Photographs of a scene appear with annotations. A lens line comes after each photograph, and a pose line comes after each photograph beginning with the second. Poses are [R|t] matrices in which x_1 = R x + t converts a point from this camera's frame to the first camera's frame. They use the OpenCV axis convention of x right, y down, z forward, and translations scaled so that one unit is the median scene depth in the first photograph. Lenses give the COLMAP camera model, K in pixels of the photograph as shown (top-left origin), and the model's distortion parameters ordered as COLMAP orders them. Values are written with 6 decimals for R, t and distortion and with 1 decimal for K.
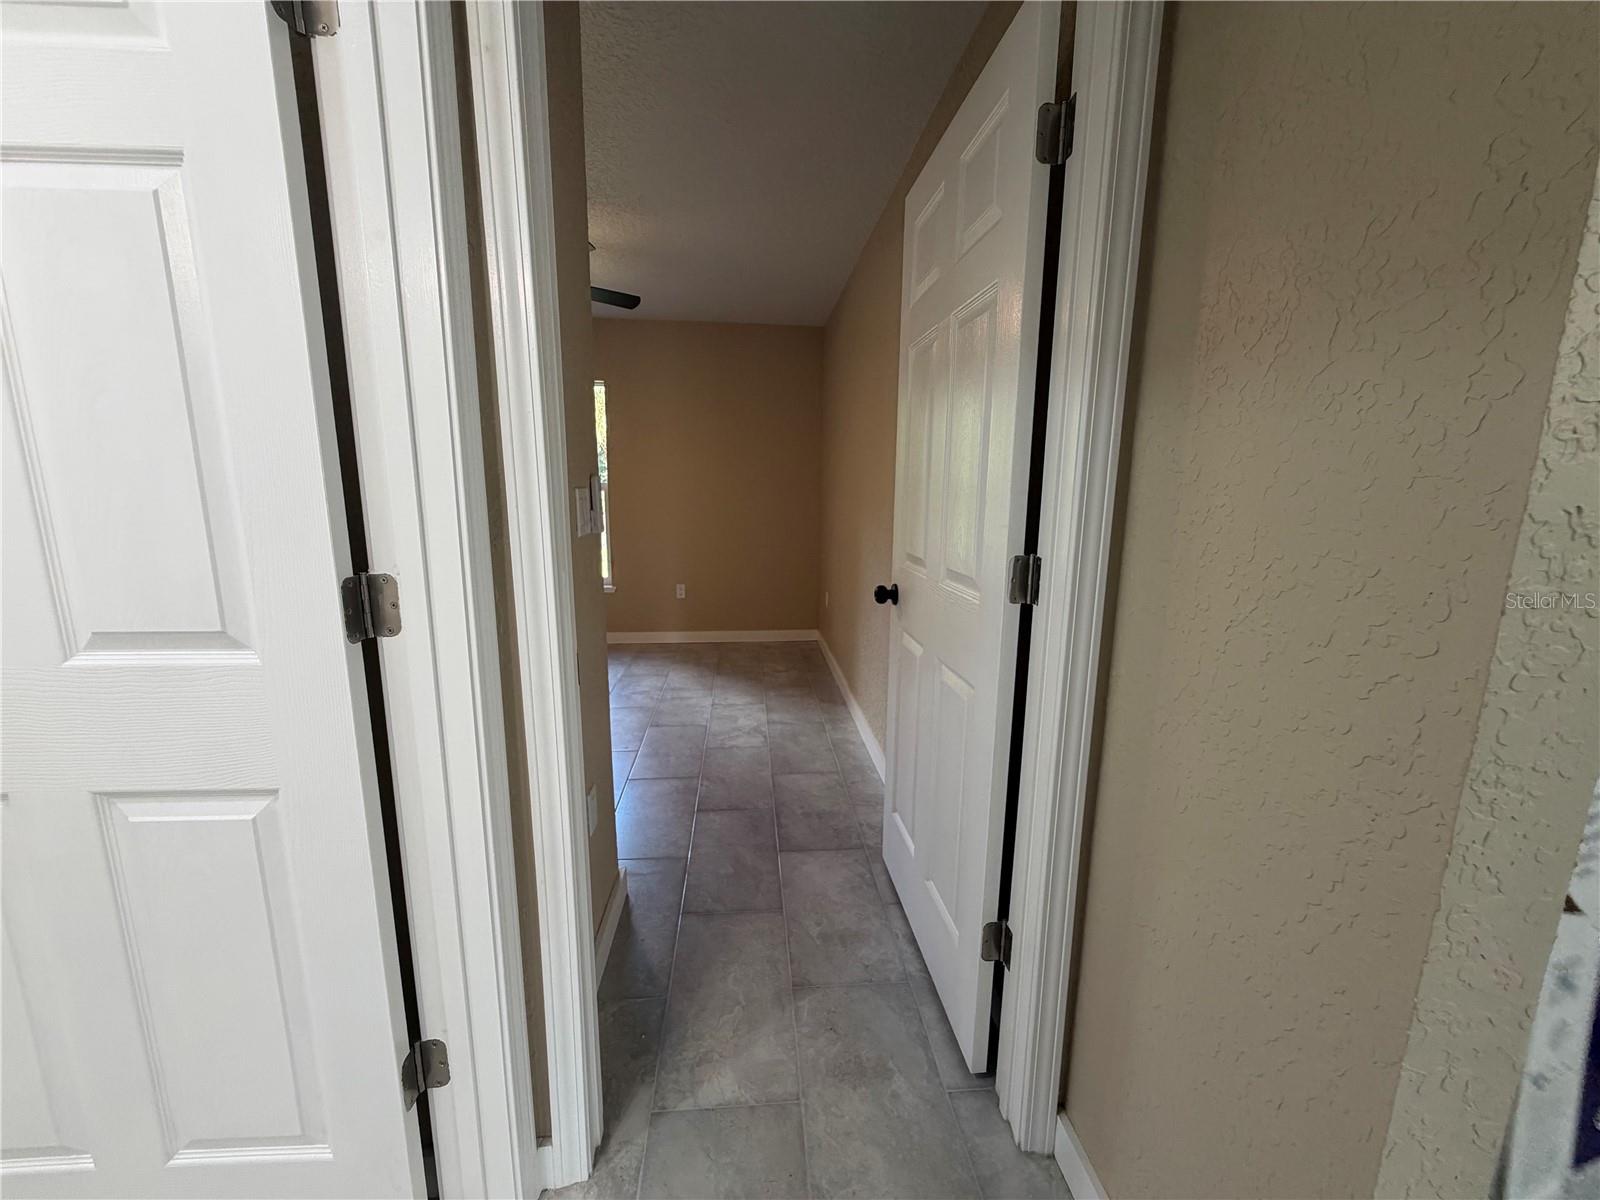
lens RADIAL K [[636.7, 0, 795.0], [0, 636.7, 599.2], [0, 0, 1]] dist [-0.000332, 0.000038]
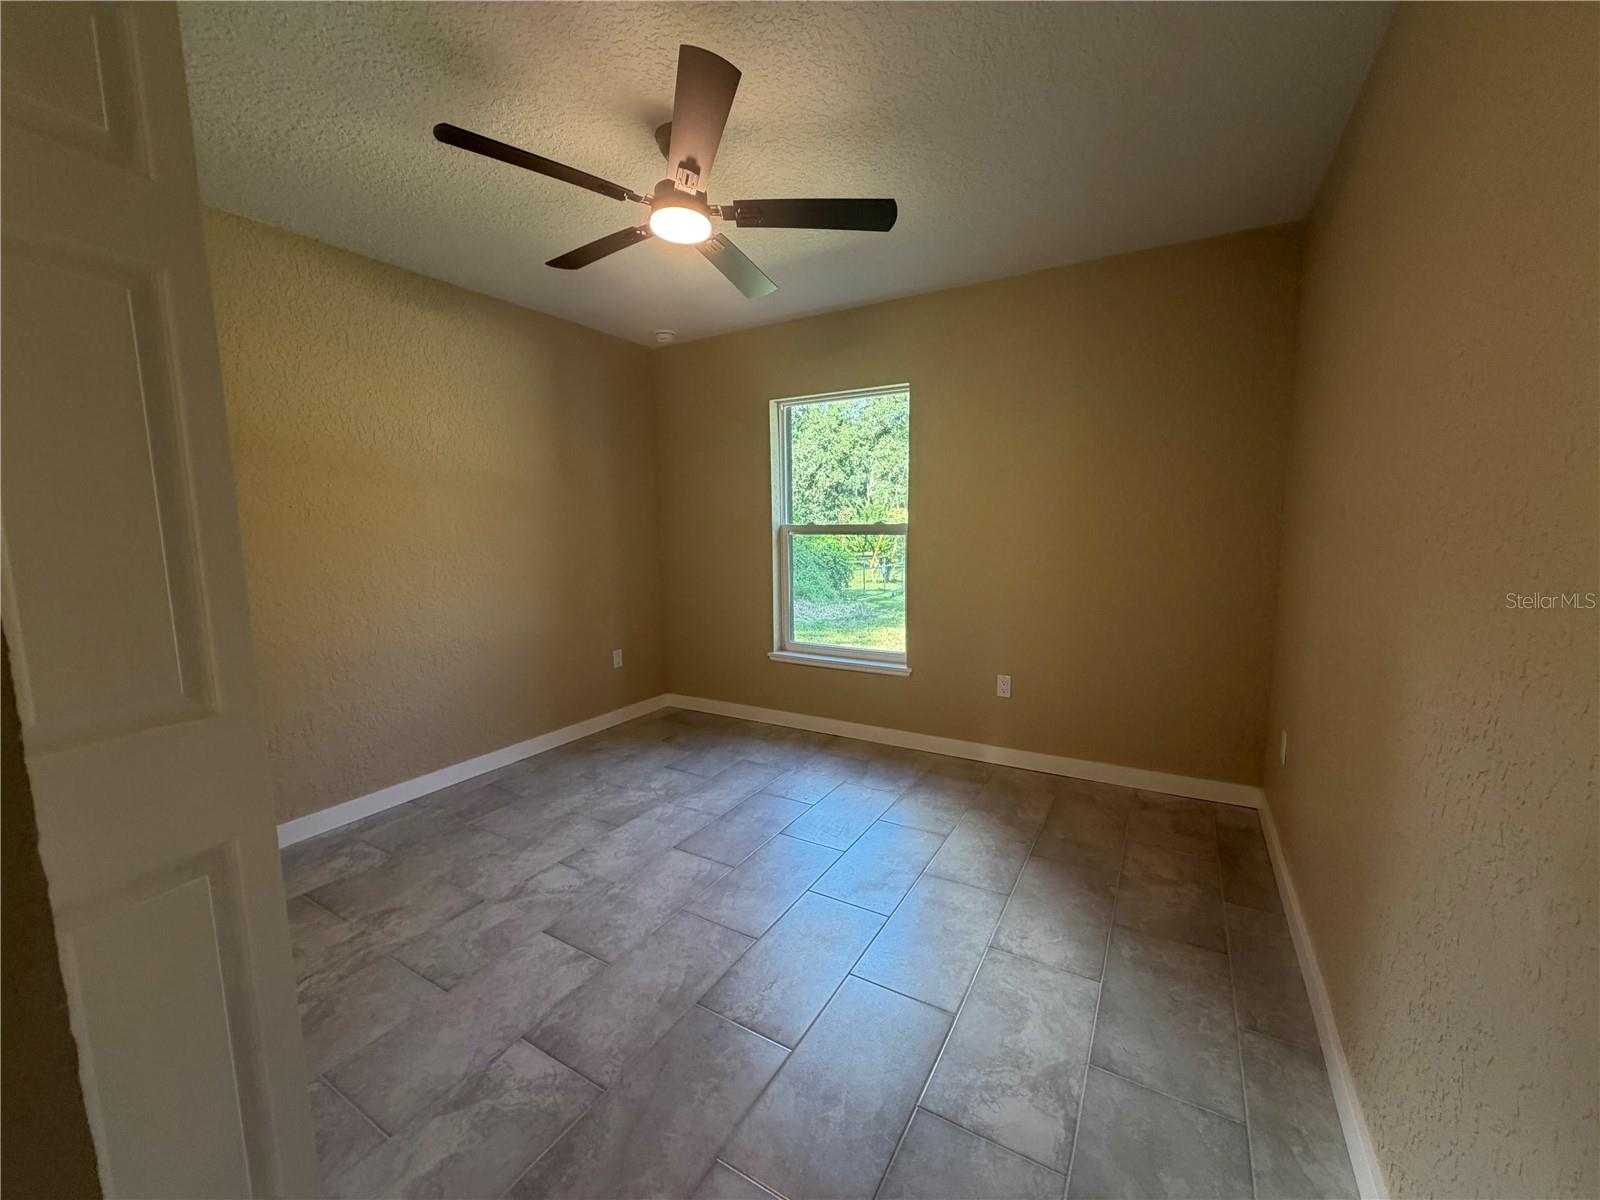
lens RADIAL K [[636.7, 0, 795.0], [0, 636.7, 599.2], [0, 0, 1]] dist [-0.000332, 0.000038]
pose [[0.815588, 0.043186, -0.577019, 0.024549], [-0.076717, 0.996478, -0.033857, -0.078063], [0.573525, 0.071880, 0.816028, 0.412867]]
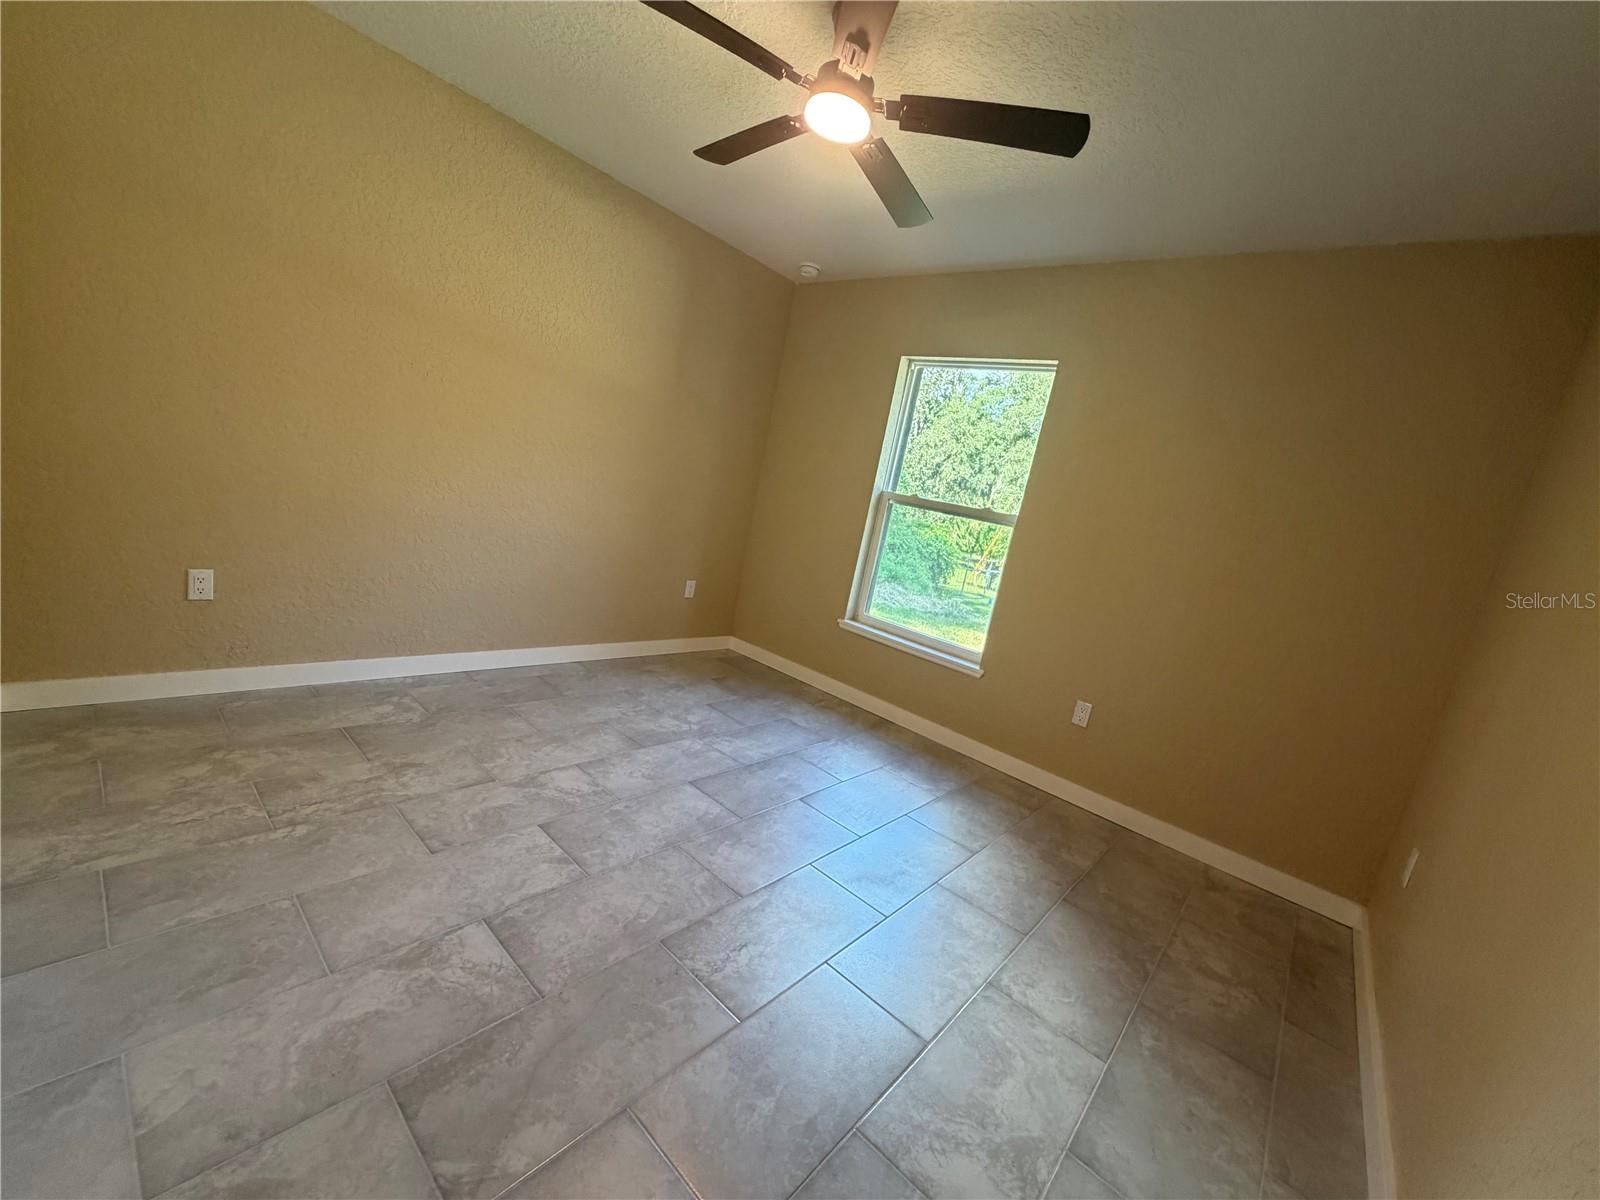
lens RADIAL K [[636.7, 0, 795.0], [0, 636.7, 599.2], [0, 0, 1]] dist [-0.000332, 0.000038]
pose [[0.688522, 0.242813, -0.683359, 0.018645], [-0.304499, 0.951993, 0.031465, -0.063738], [0.658193, 0.186418, 0.729405, 0.461656]]
